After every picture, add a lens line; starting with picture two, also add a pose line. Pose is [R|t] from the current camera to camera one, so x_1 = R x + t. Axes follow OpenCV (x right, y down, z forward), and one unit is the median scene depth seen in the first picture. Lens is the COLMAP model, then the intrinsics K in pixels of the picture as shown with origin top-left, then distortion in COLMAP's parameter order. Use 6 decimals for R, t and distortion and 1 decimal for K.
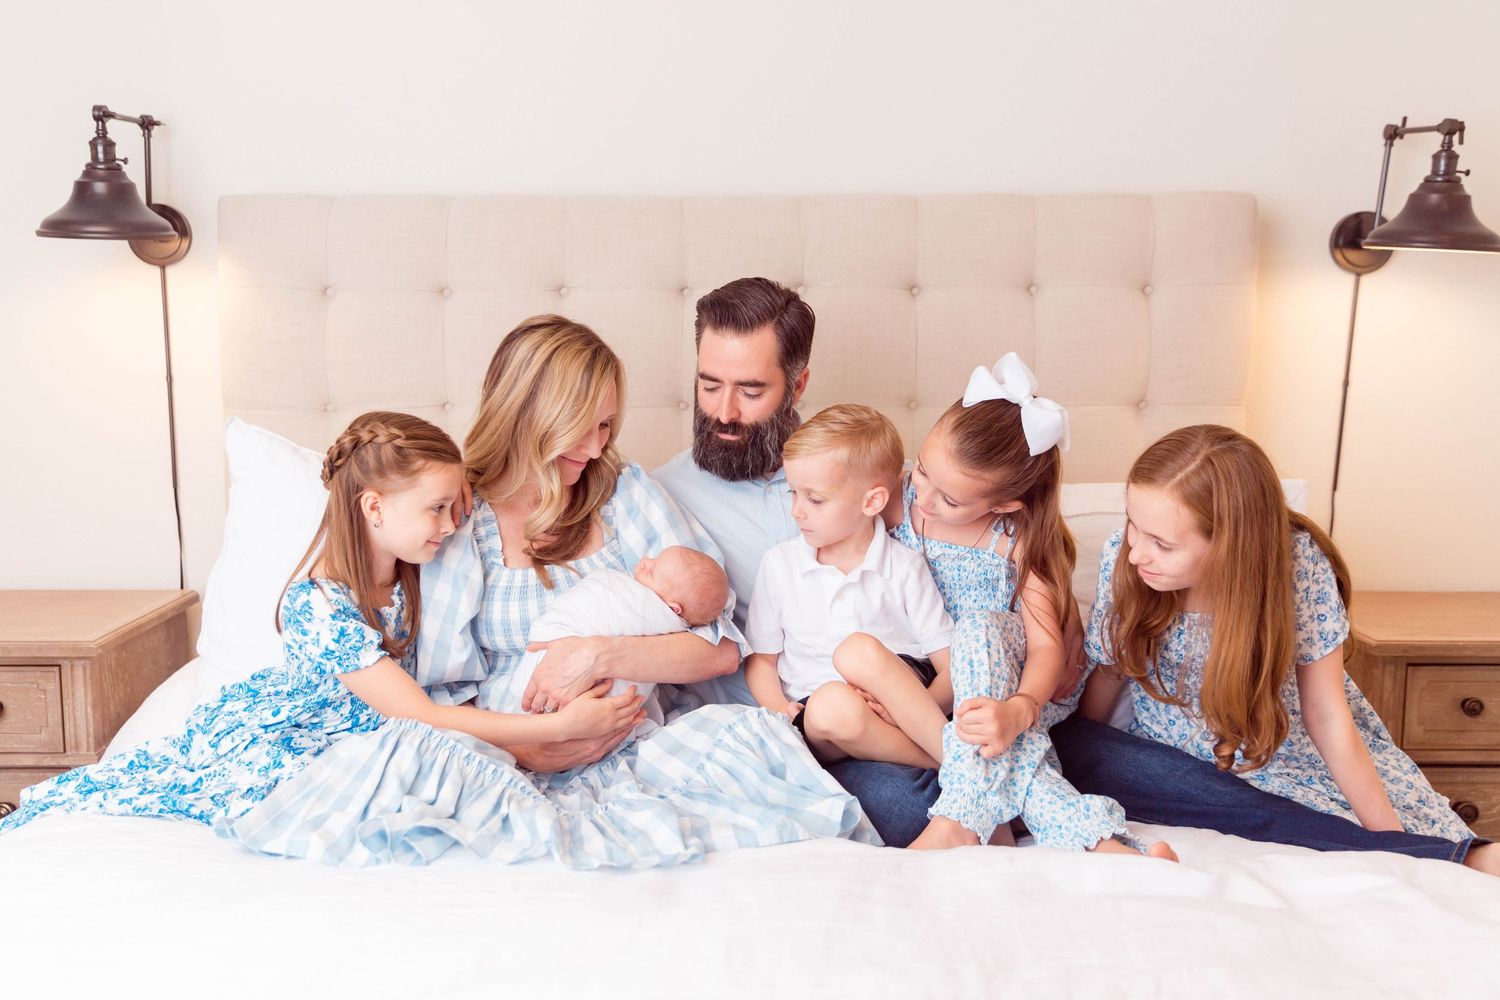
lens RADIAL K [[1301.3, 0, 749.3], [0, 1301.3, 499.4], [0, 0, 1]] dist [0.040520, 0.015523]
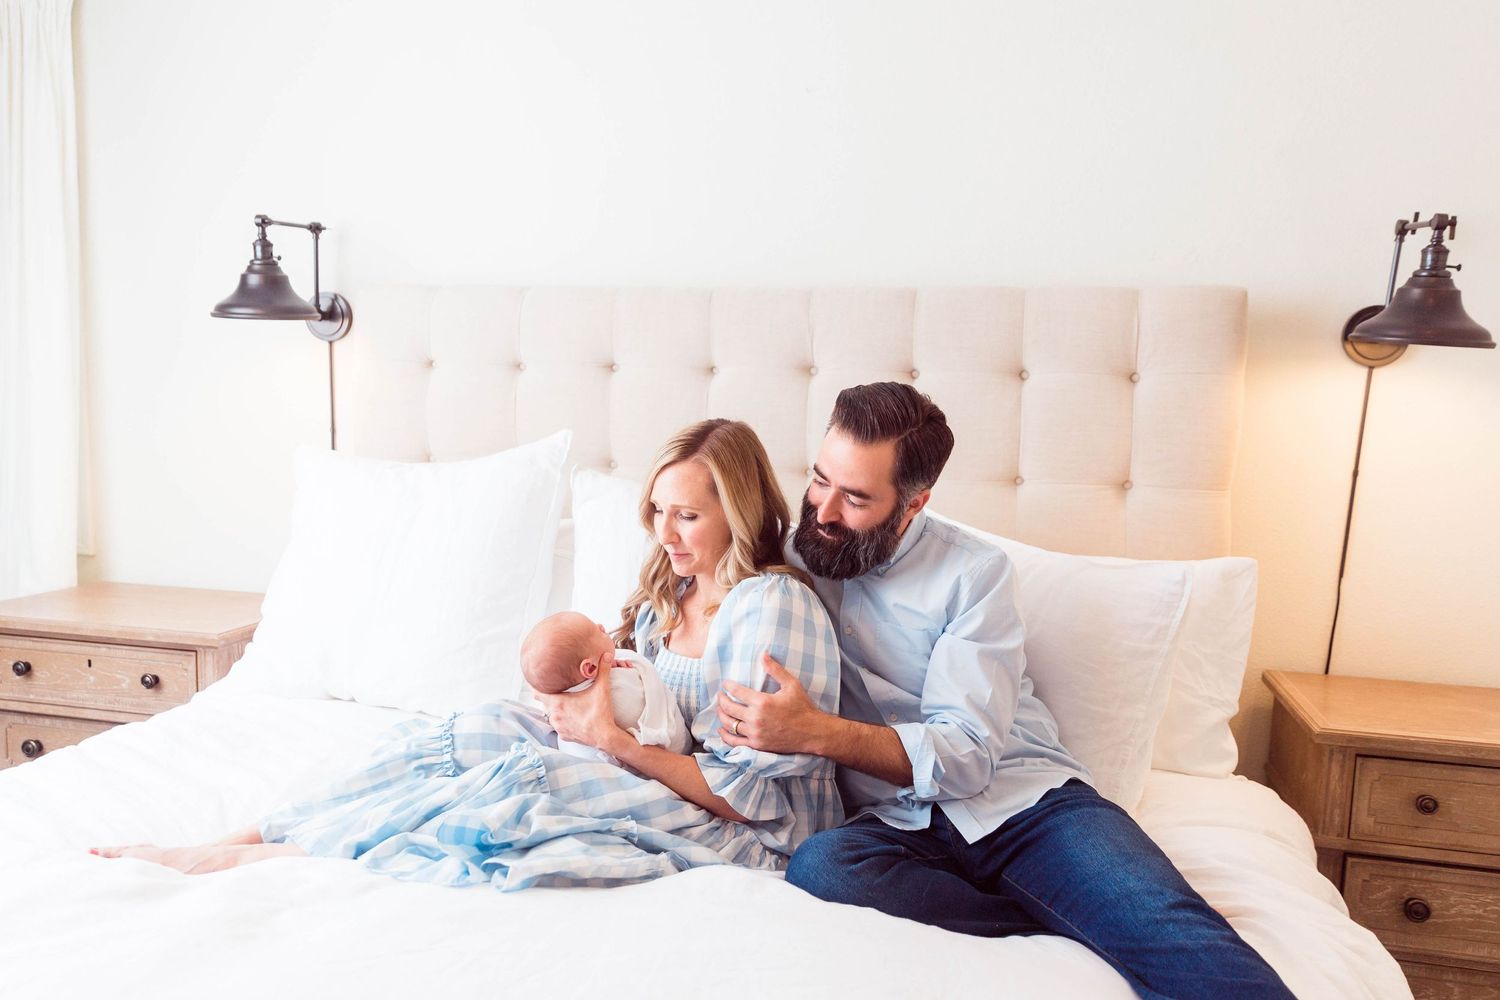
lens RADIAL K [[1091.4, 0, 753.3], [0, 1091.4, 539.2], [0, 0, 1]] dist [0.039330, 0.001636]
pose [[0.973762, 0.055581, -0.220679, 0.221940], [-0.056562, 0.998397, 0.001878, -0.014552], [0.220429, 0.010653, 0.975345, 0.069678]]
